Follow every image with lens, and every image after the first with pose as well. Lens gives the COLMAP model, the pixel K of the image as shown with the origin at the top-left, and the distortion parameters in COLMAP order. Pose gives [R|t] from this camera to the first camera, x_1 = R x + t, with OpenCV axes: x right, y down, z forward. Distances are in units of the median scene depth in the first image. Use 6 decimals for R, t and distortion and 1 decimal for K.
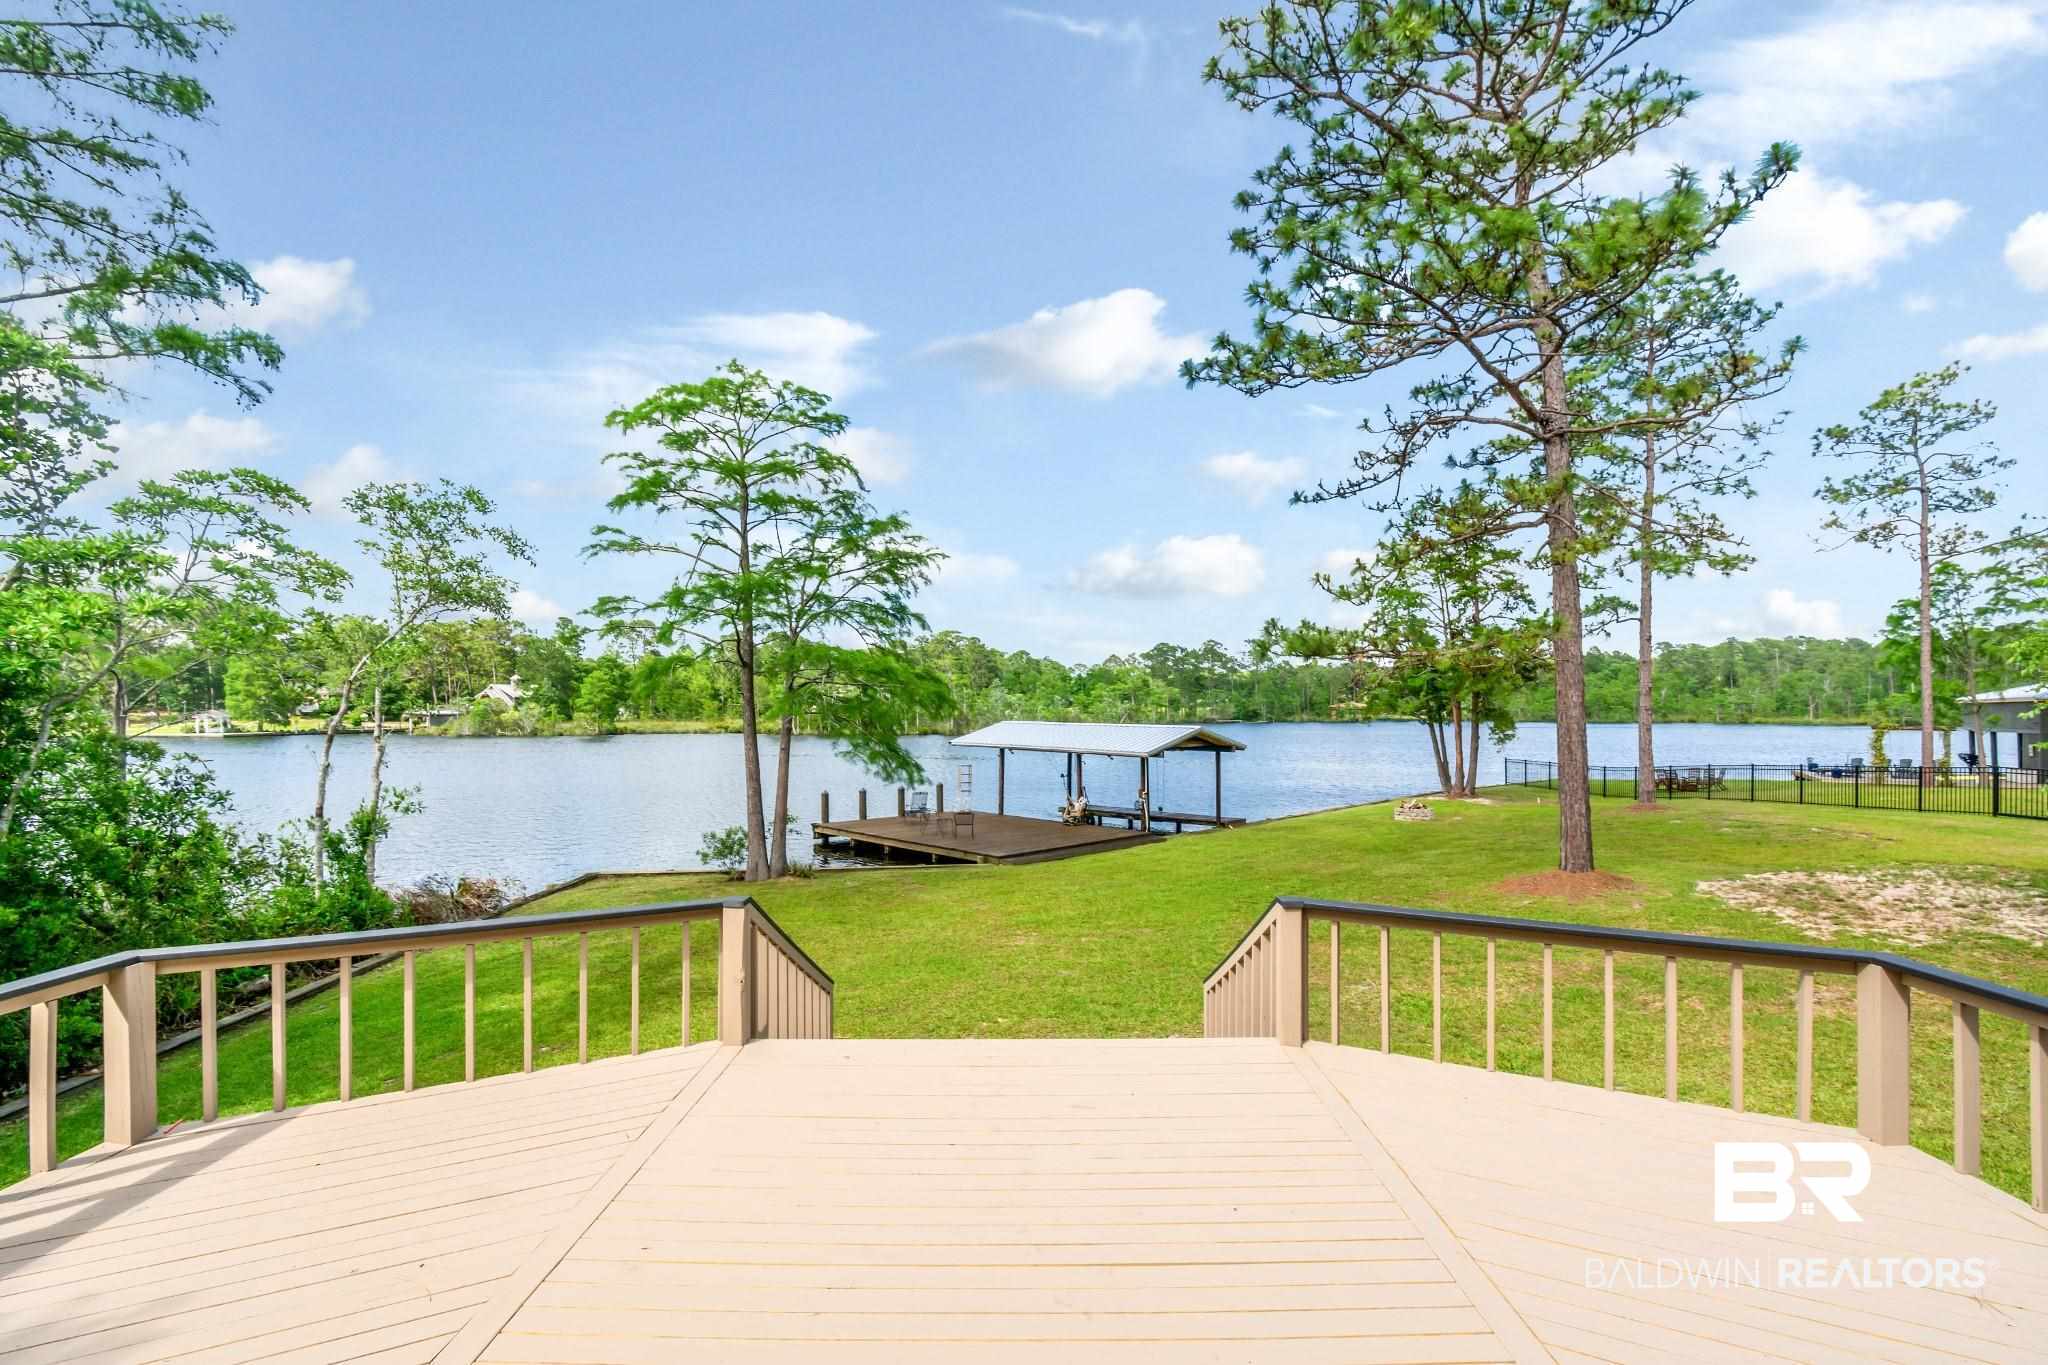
lens RADIAL K [[910.1, 0, 1024.0], [0, 910.1, 682.5], [0, 0, 1]] dist [-0.000786, -0.000682]
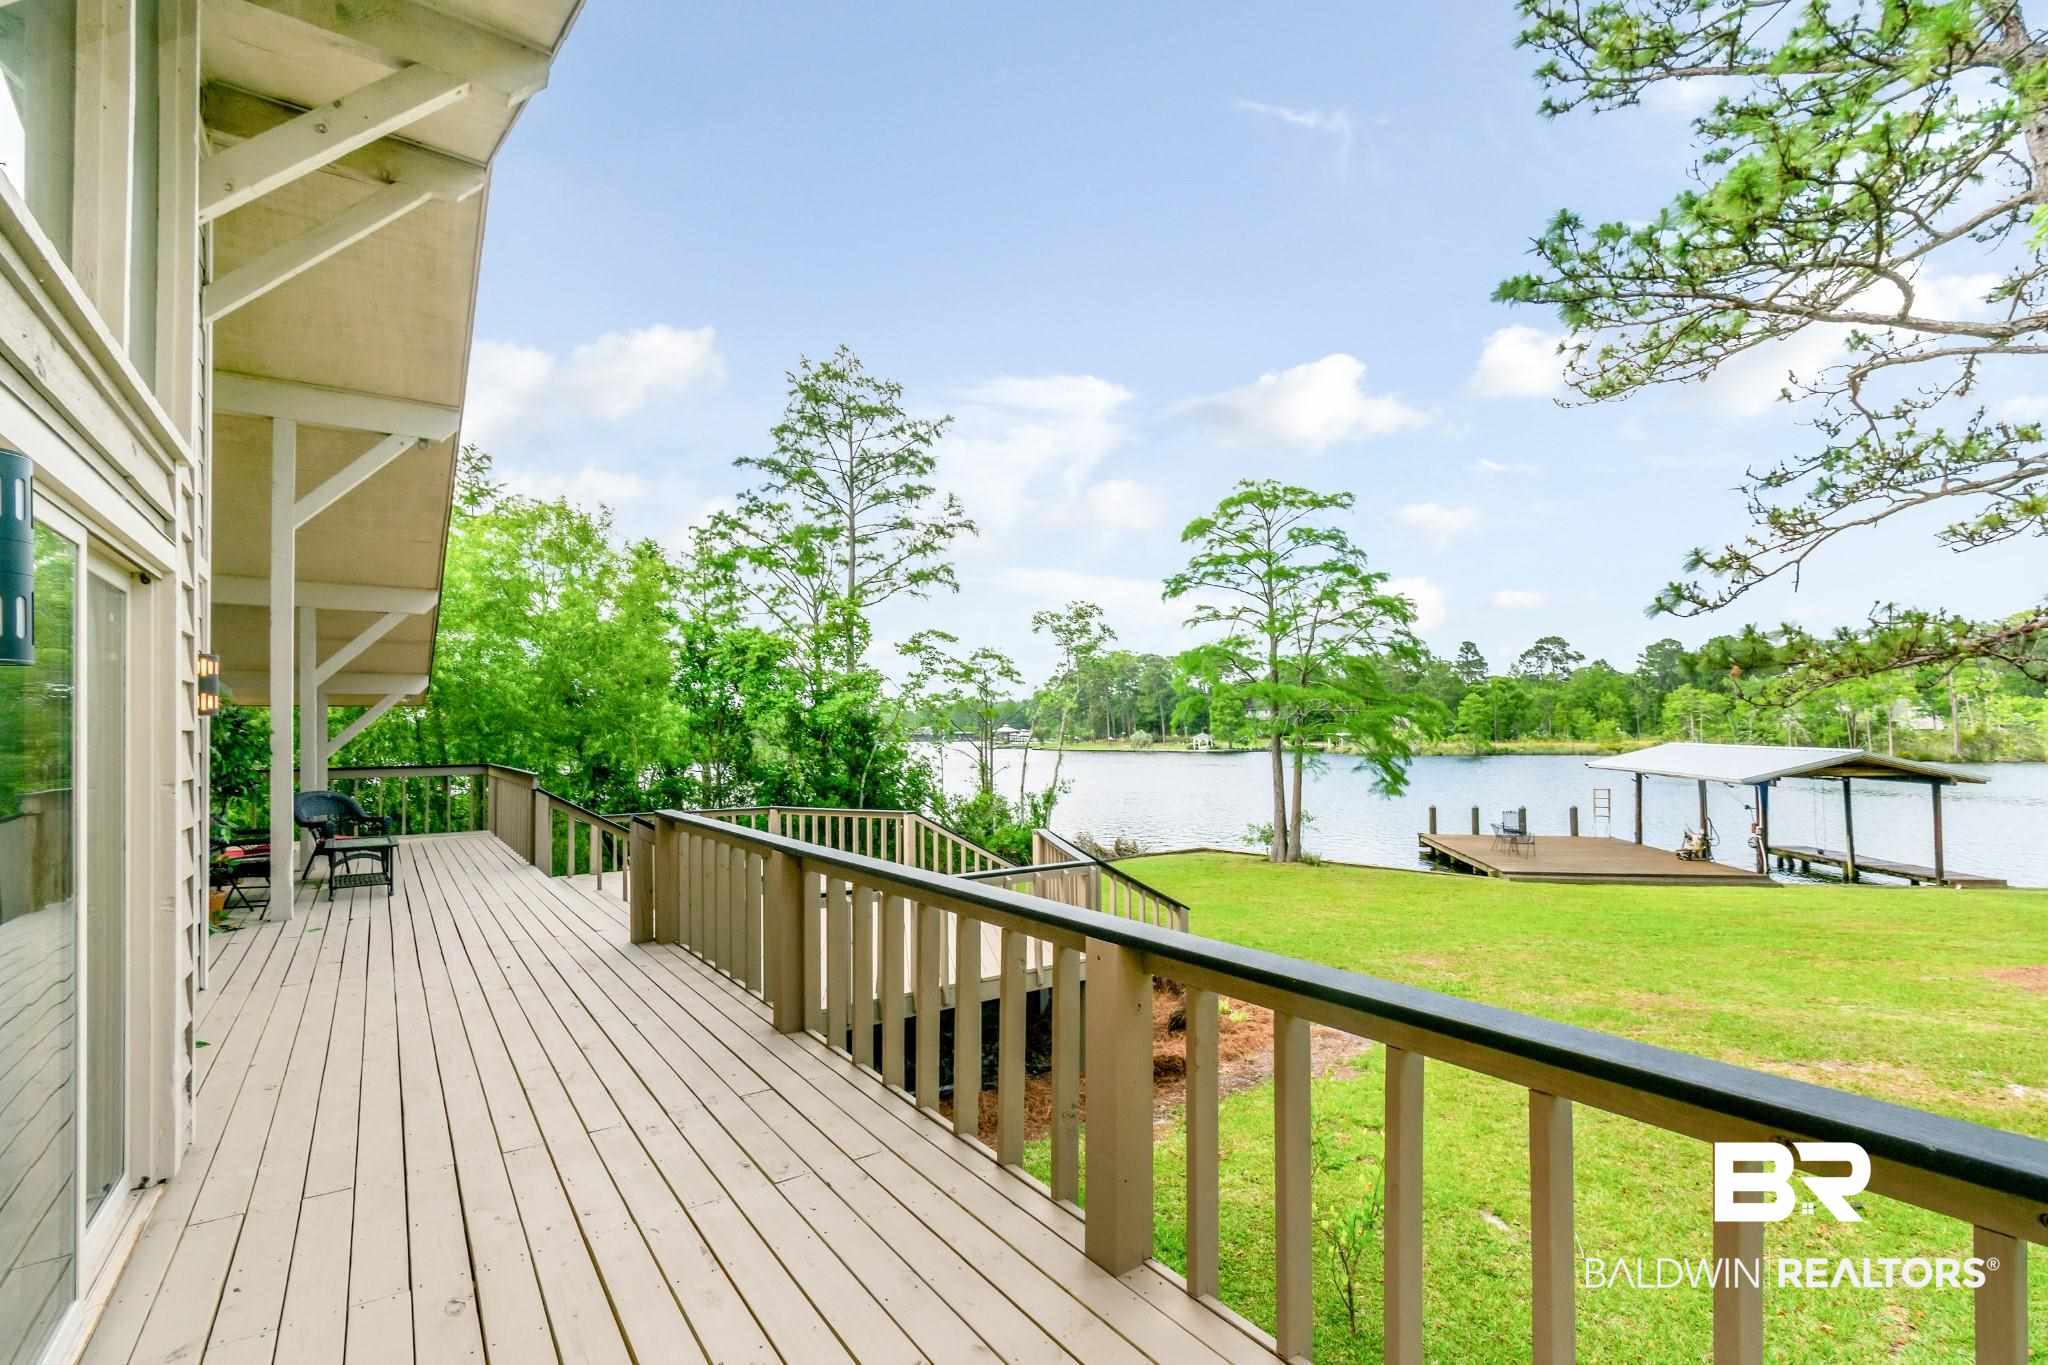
lens RADIAL K [[931.7, 0, 1029.8], [0, 931.7, 707.8], [0, 0, 1]] dist [0.001480, -0.001067]
pose [[0.568344, -0.027079, -0.822345, 0.313186], [0.031325, 0.999446, -0.011262, -0.000168], [0.822194, -0.019359, 0.568878, -0.026429]]
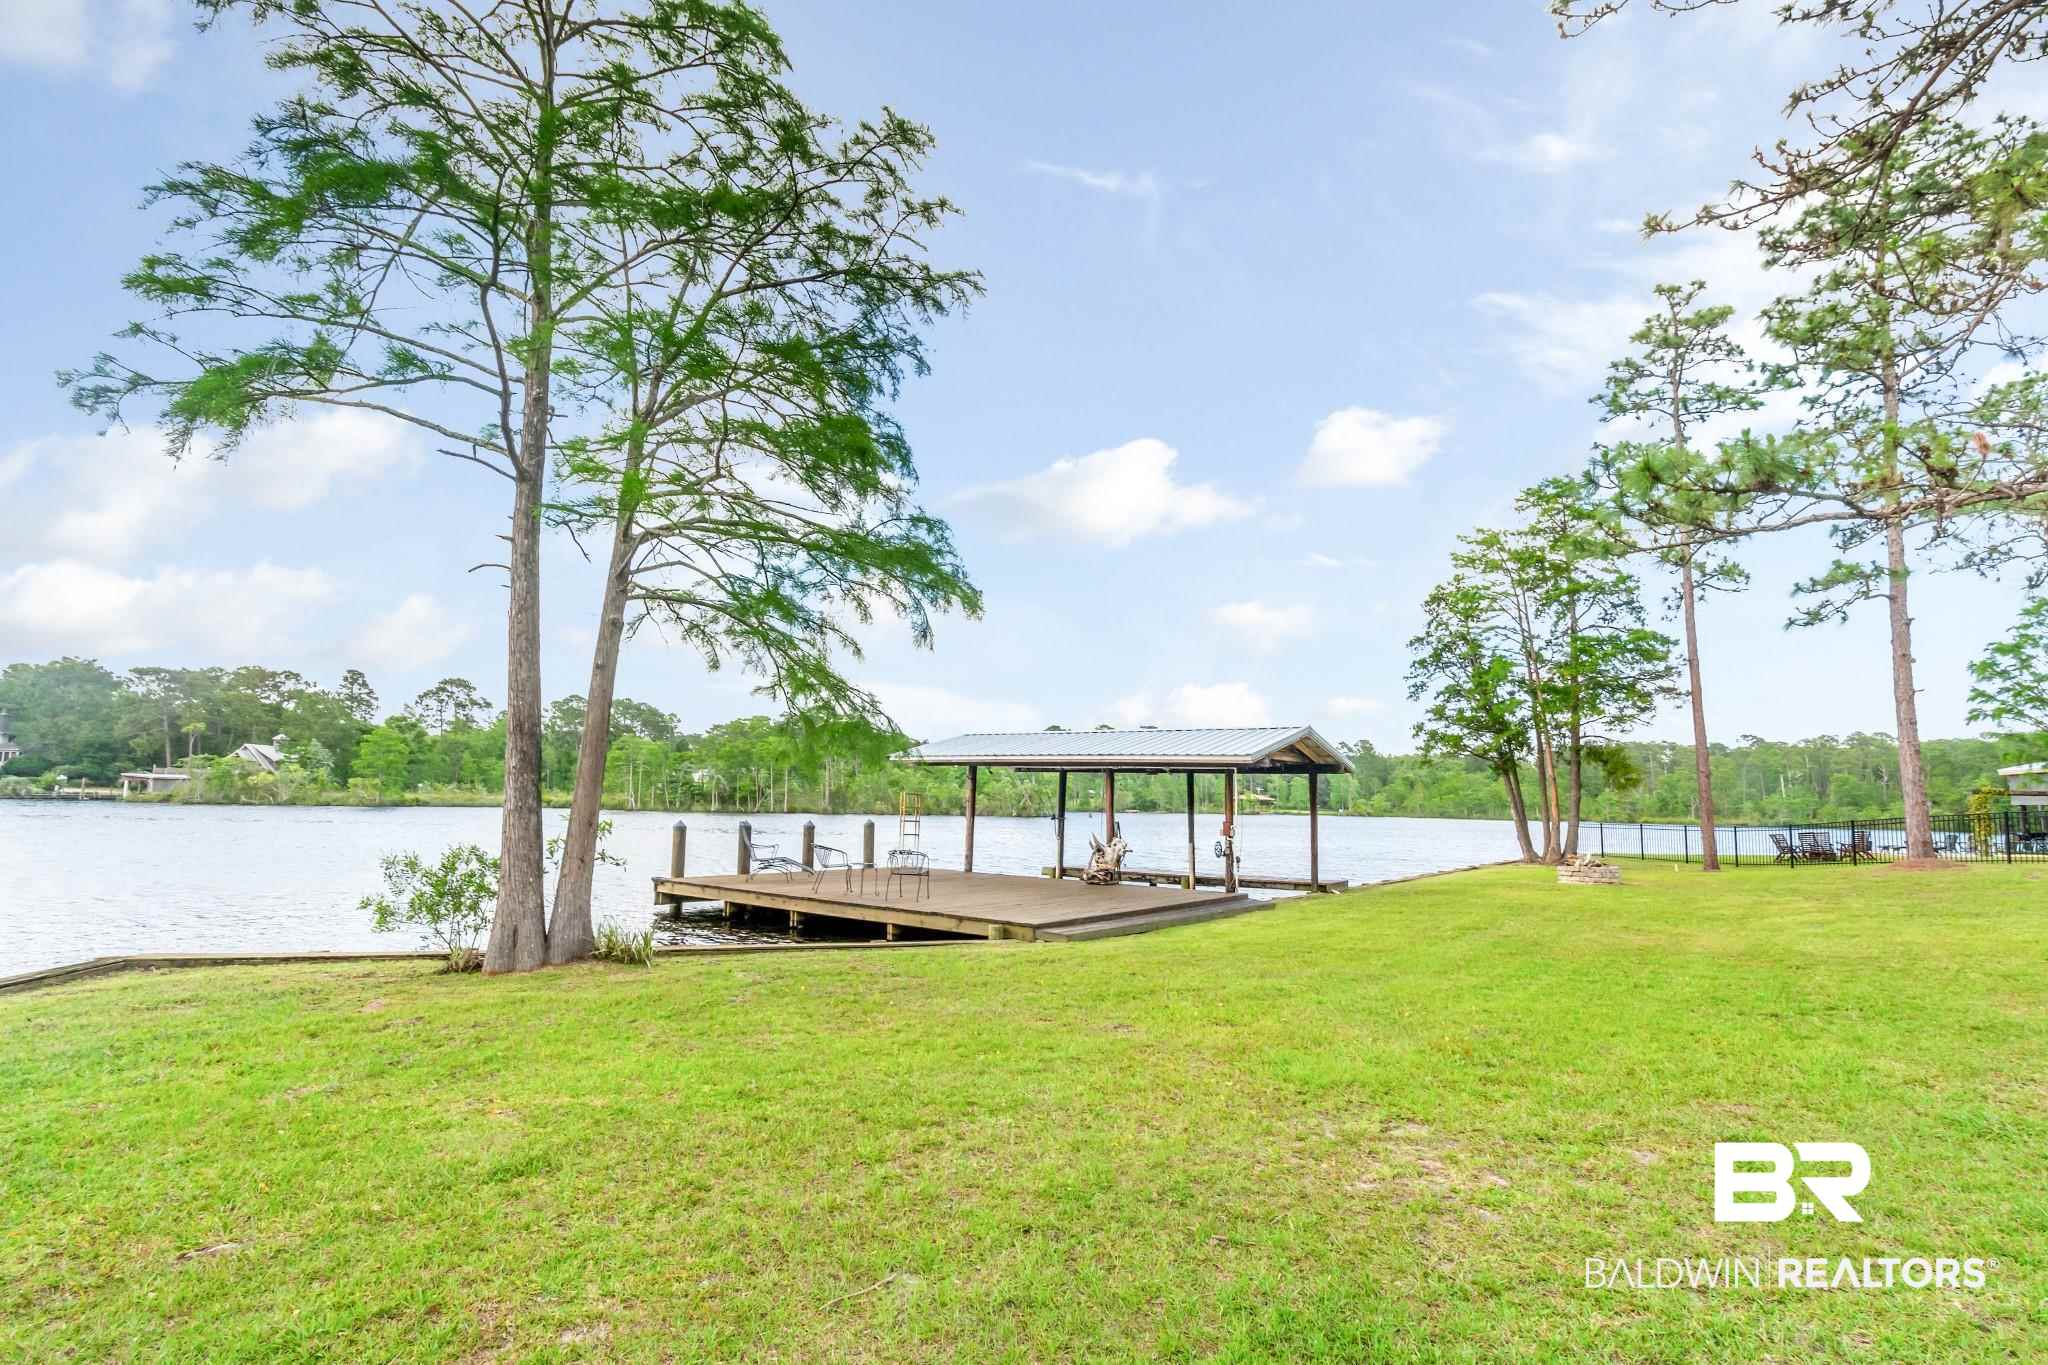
lens RADIAL K [[946.7, 0, 1014.6], [0, 946.7, 708.2], [0, 0, 1]] dist [-0.000334, -0.000242]
pose [[0.991303, 0.031792, 0.127699, -0.063030], [-0.022186, 0.996865, -0.075950, 0.063650], [-0.129713, 0.072457, 0.988901, 0.270196]]
